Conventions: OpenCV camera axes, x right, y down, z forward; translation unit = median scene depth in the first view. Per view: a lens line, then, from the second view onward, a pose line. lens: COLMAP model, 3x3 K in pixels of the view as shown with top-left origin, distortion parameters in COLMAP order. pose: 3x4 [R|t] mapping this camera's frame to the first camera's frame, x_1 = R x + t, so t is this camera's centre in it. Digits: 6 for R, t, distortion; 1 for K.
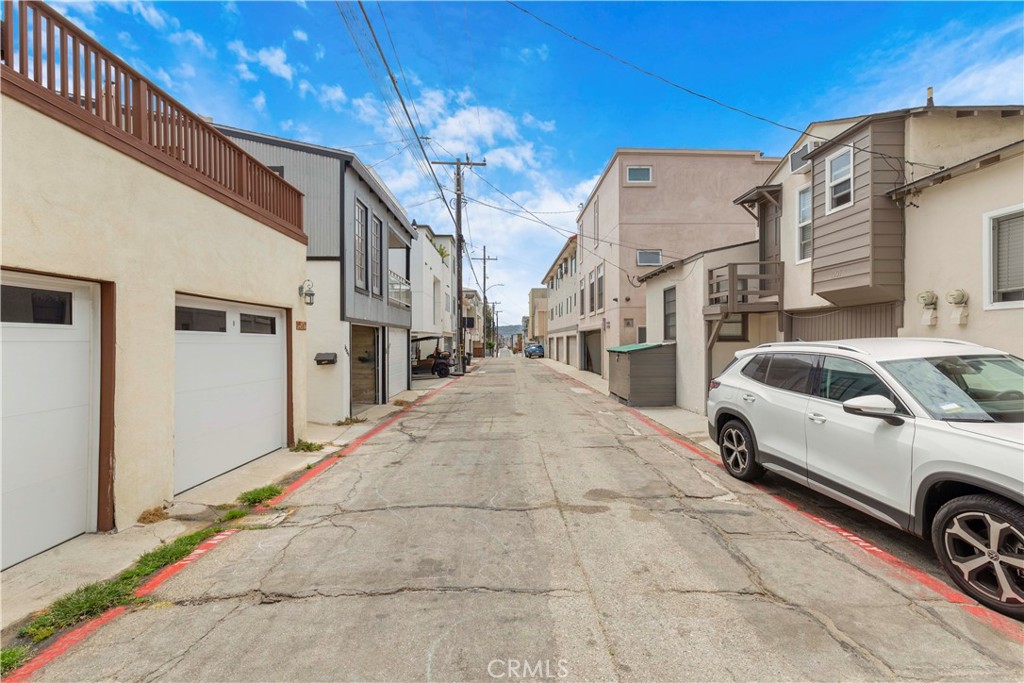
lens RADIAL K [[493.5, 0, 523.9], [0, 493.5, 342.7], [0, 0, 1]] dist [0.009630, -0.000590]
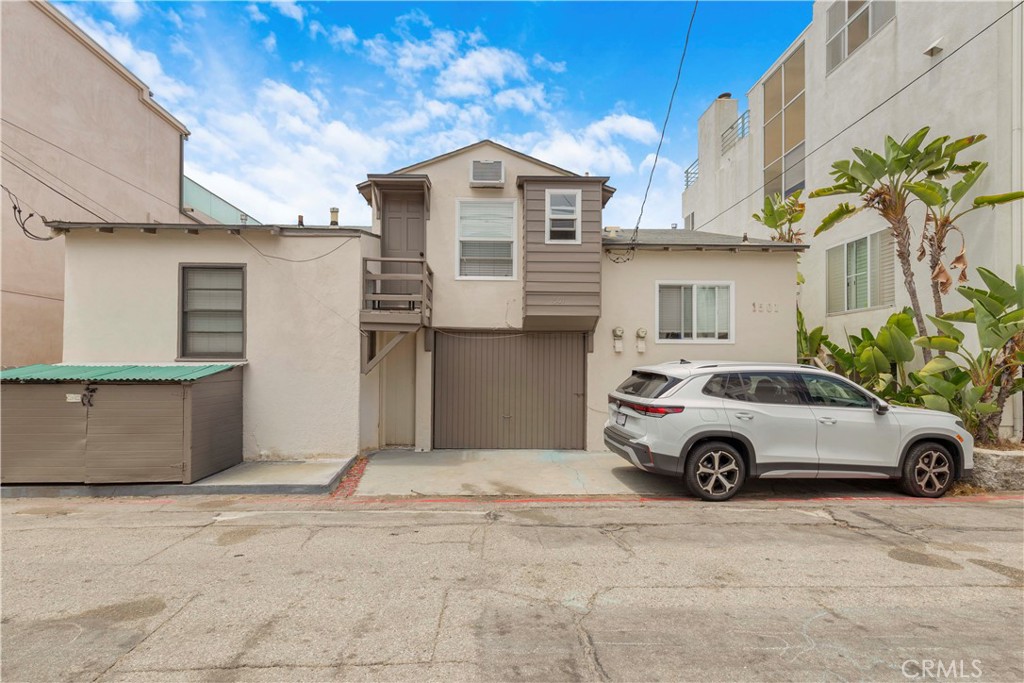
lens RADIAL K [[469.0, 0, 509.7], [0, 469.0, 358.9], [0, 0, 1]] dist [0.013654, 0.000079]
pose [[0.004113, 0.024038, 0.999703, -0.536101], [-0.002457, 0.999708, -0.024028, 0.017894], [-0.999989, -0.002357, 0.004171, 1.497779]]
